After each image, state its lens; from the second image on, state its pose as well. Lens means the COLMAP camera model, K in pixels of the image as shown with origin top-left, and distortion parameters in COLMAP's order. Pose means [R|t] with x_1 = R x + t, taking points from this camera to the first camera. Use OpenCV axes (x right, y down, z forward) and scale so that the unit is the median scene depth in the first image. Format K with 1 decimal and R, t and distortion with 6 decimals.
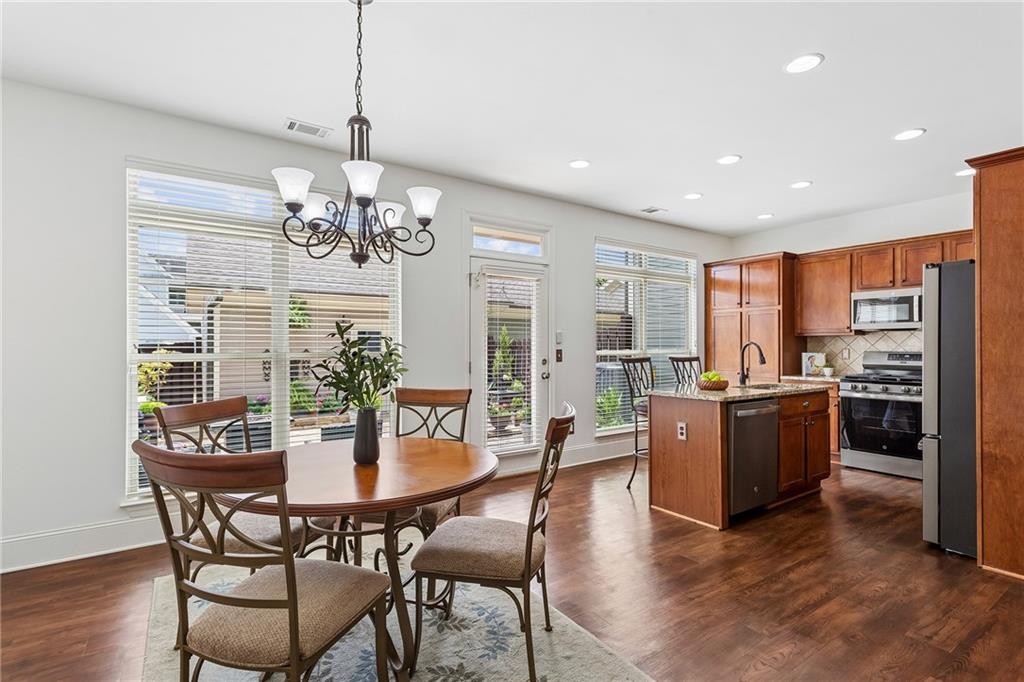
lens RADIAL K [[485.4, 0, 512.0], [0, 485.4, 341.0], [0, 0, 1]] dist [0.000356, 0.000220]
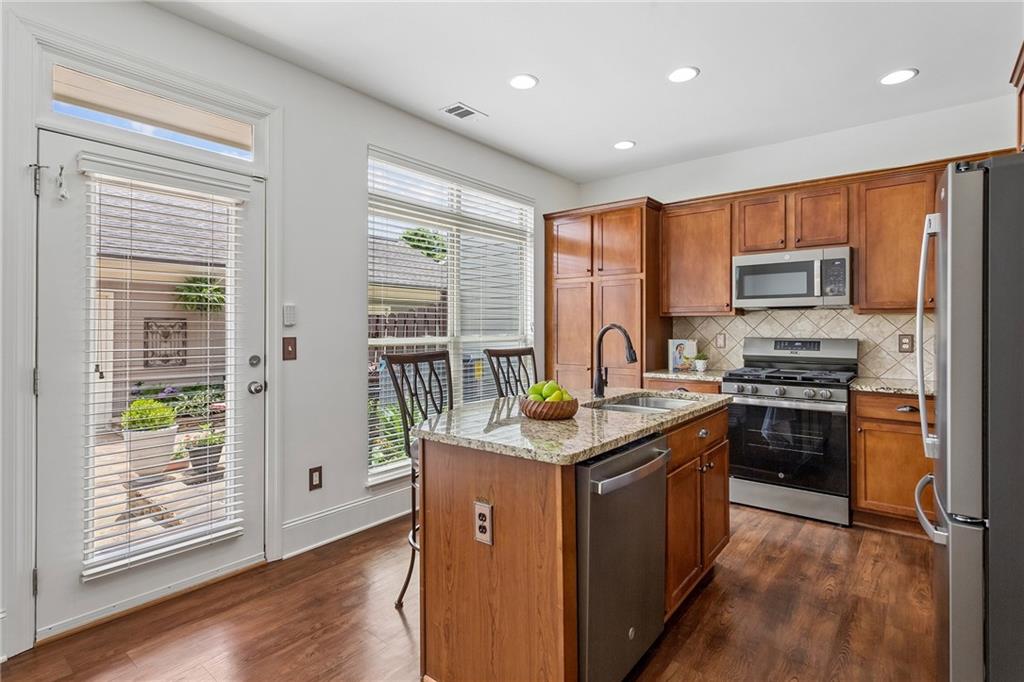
lens RADIAL K [[509.7, 0, 511.2], [0, 509.7, 325.5], [0, 0, 1]] dist [0.000189, 0.000076]
pose [[0.955805, 0.001541, 0.293997, 0.166343], [-0.002457, 0.999993, 0.002745, 0.001910], [-0.293991, -0.003346, 0.955802, 0.382683]]
